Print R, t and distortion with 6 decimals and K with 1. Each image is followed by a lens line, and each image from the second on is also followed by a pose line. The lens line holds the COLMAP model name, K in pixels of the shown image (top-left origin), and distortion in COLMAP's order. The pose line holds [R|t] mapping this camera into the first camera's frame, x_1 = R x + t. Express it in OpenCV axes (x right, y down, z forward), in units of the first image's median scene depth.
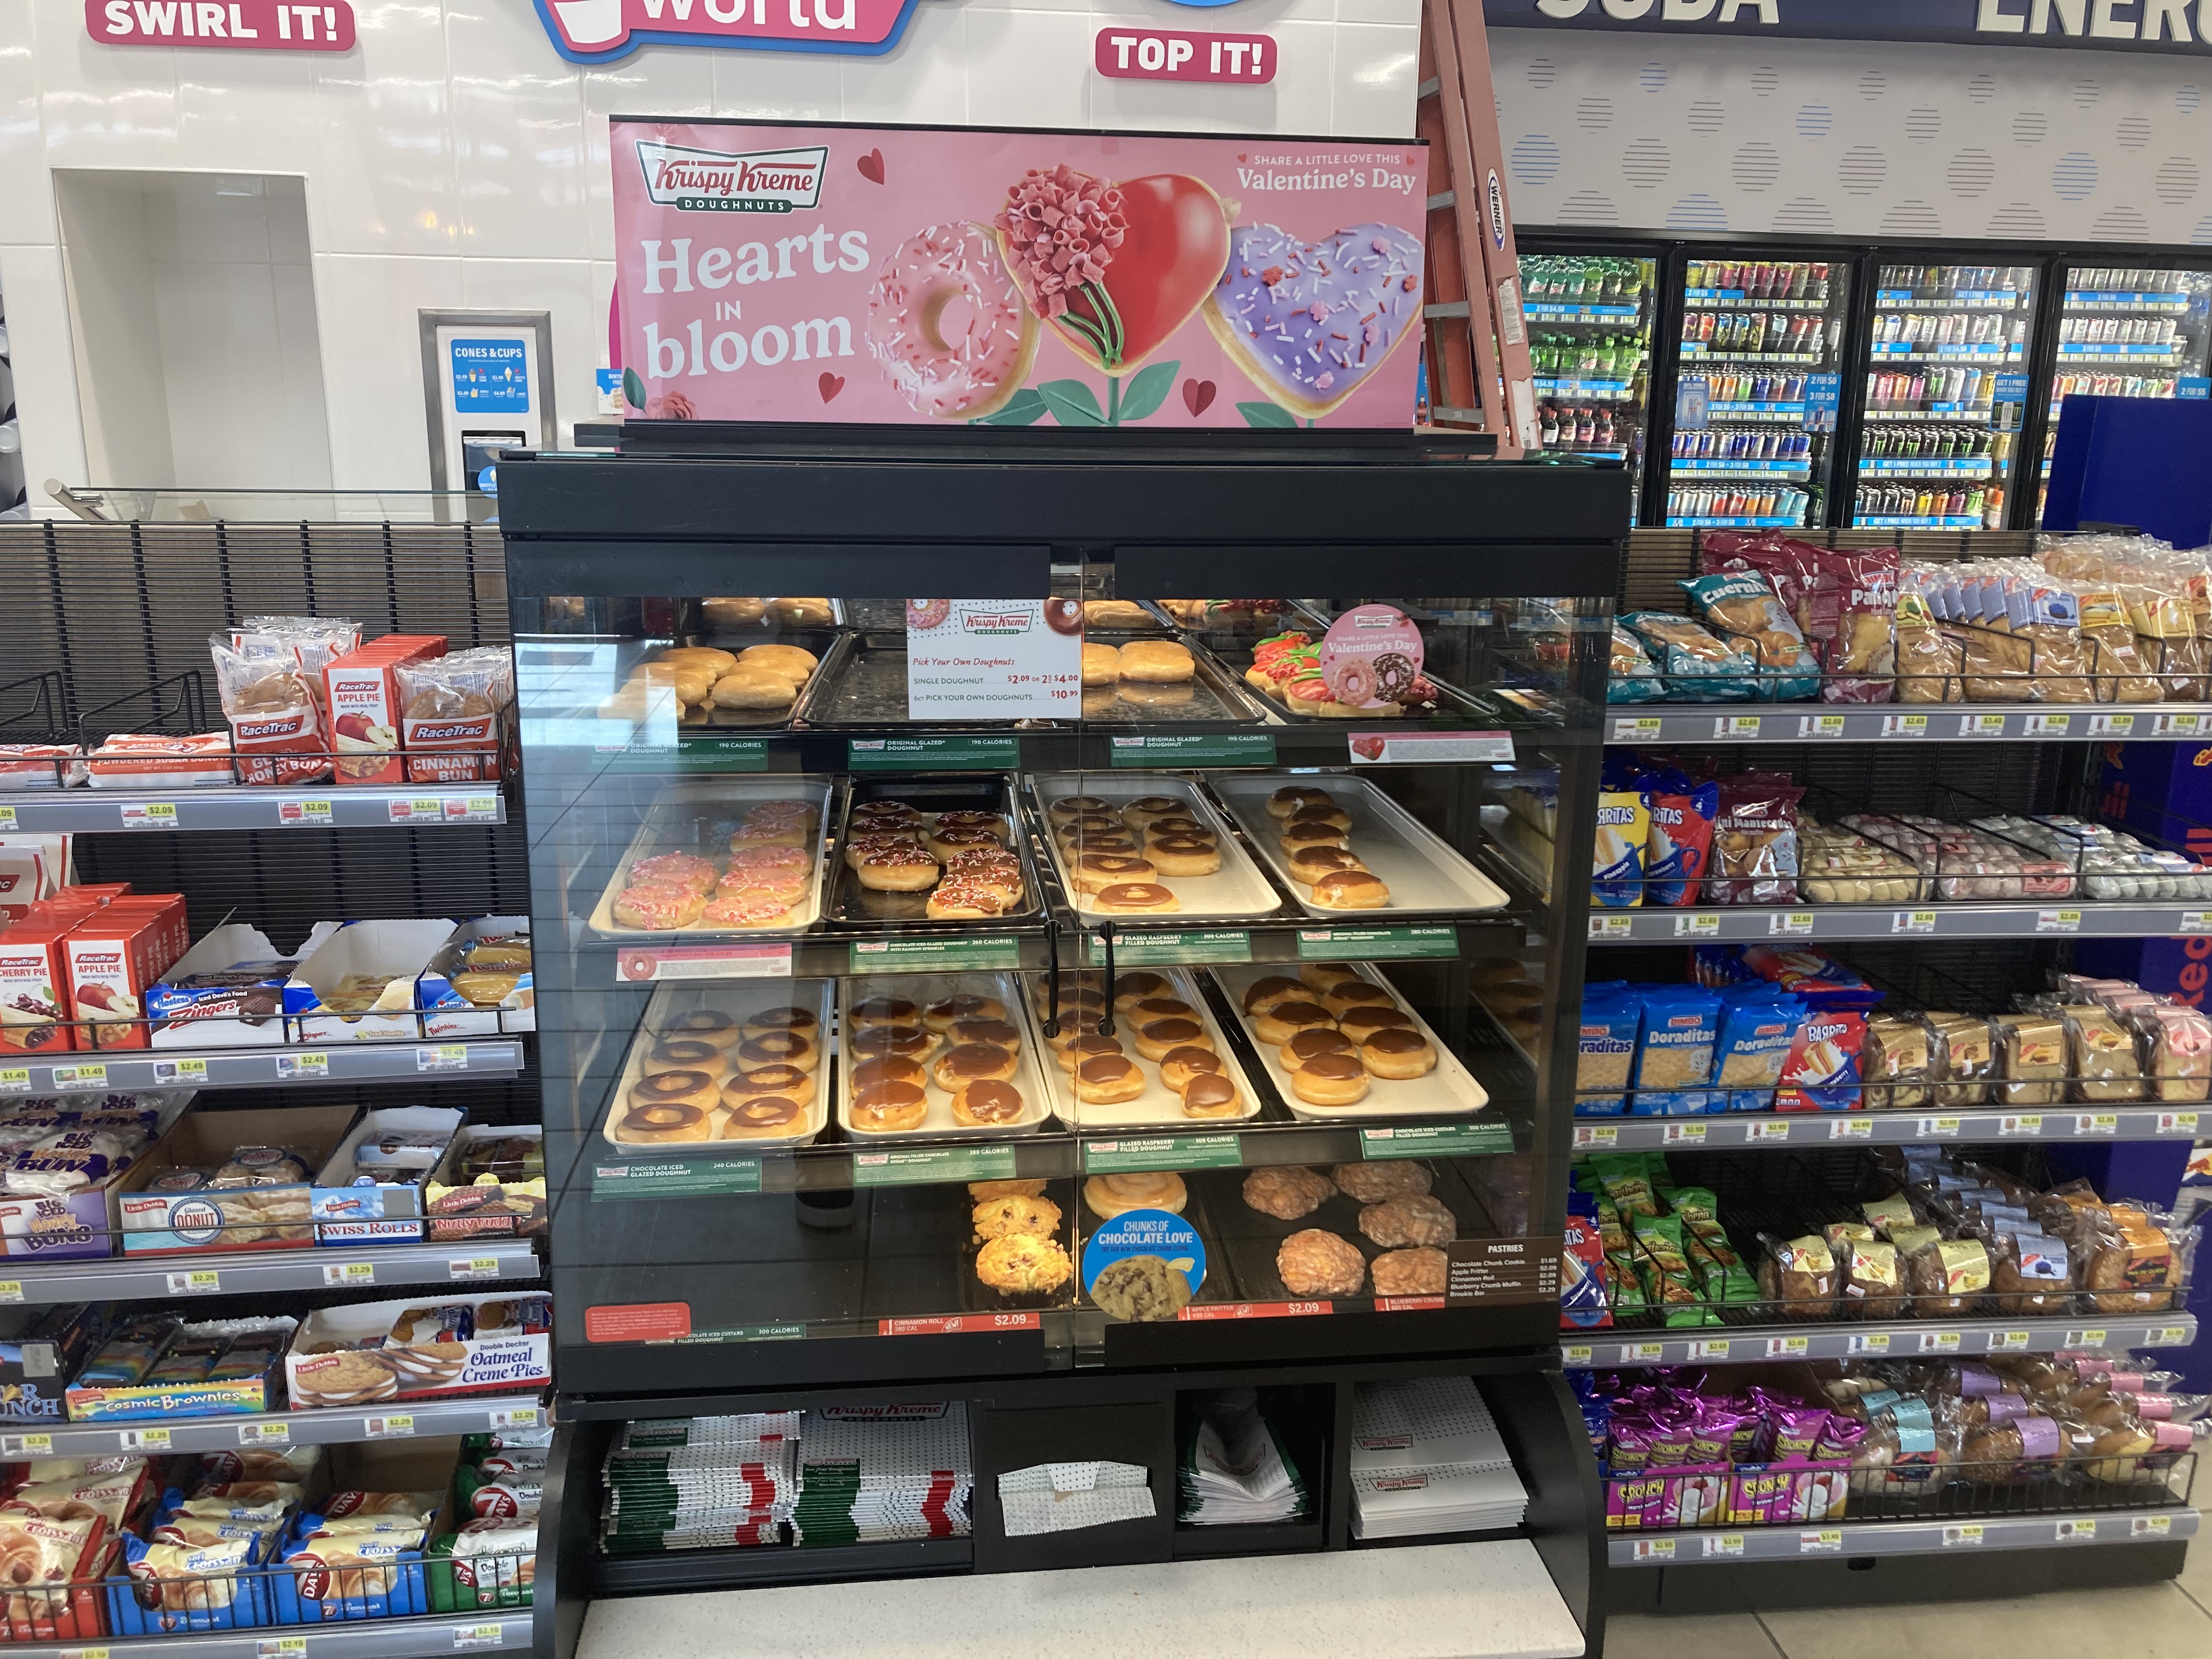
lens RADIAL K [[1791.2, 0, 1107.5], [0, 1791.2, 818.8], [0, 0, 1]] dist [0.040963, -0.045740]
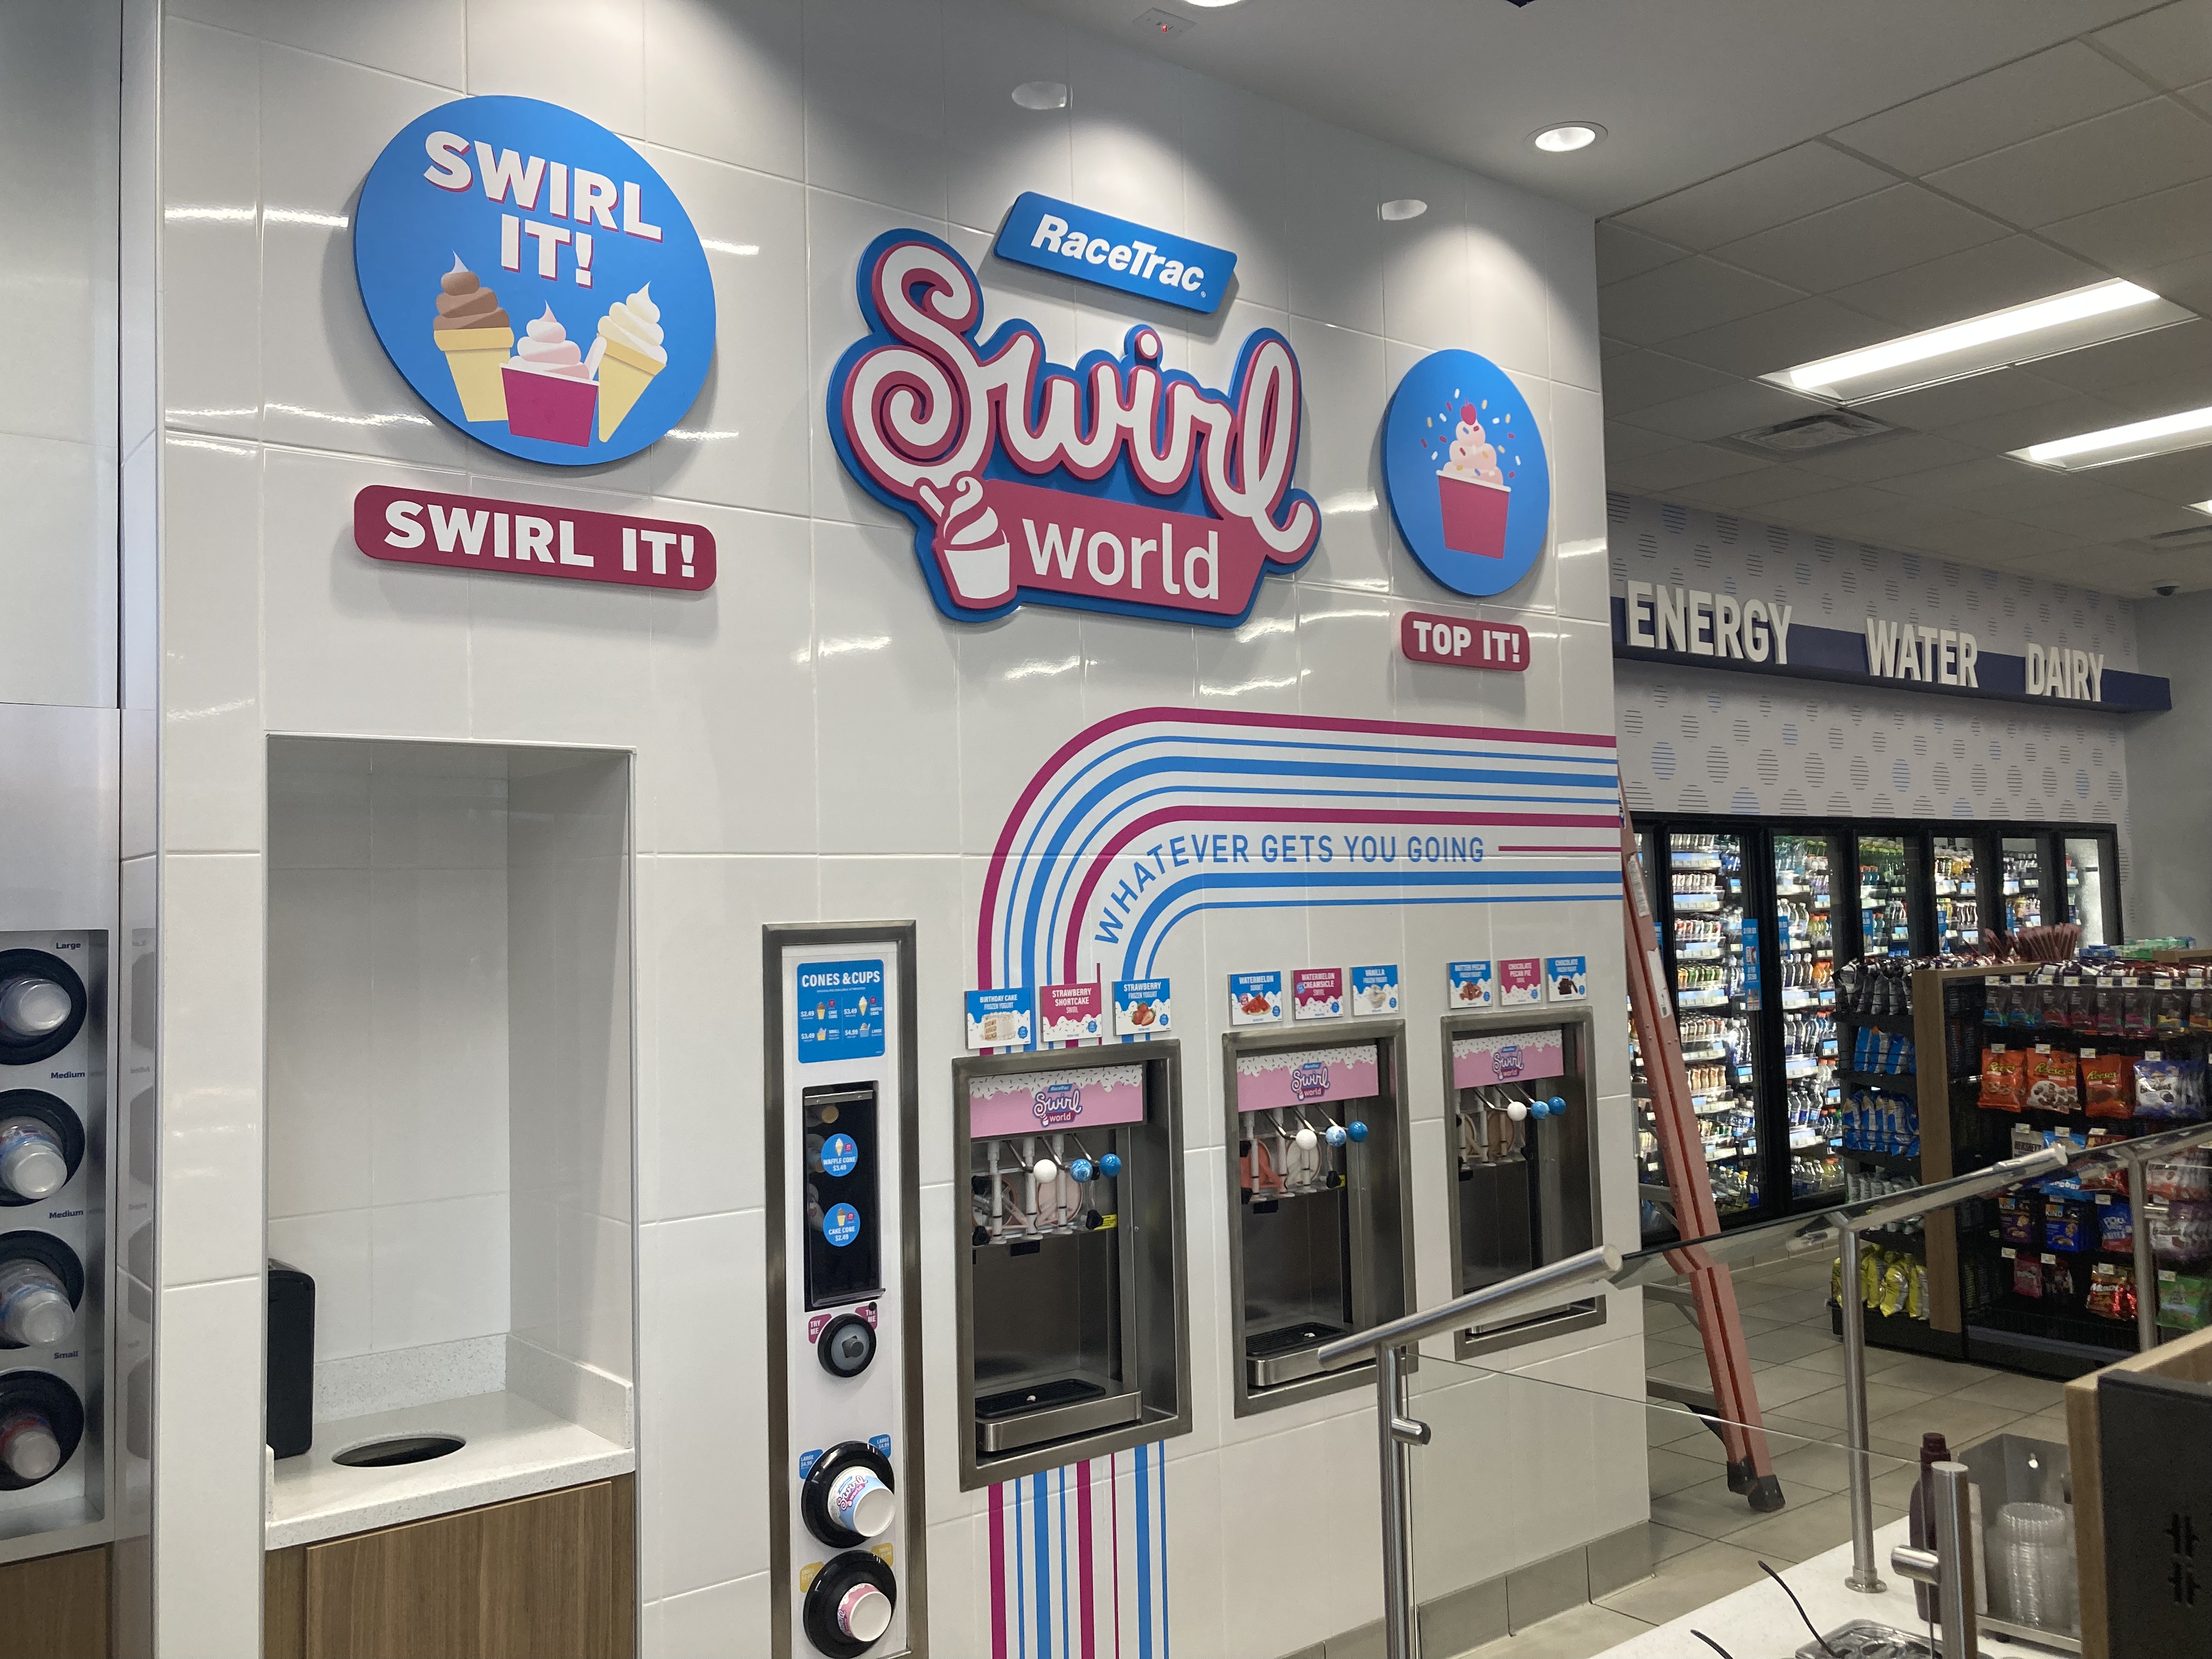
lens RADIAL K [[1791.2, 0, 1107.5], [0, 1791.2, 818.8], [0, 0, 1]] dist [0.040963, -0.045740]
pose [[0.854480, -0.007449, 0.519431, -0.628731], [0.158662, 0.955862, -0.247296, -0.123620], [-0.494662, 0.293723, 0.817946, 0.331982]]
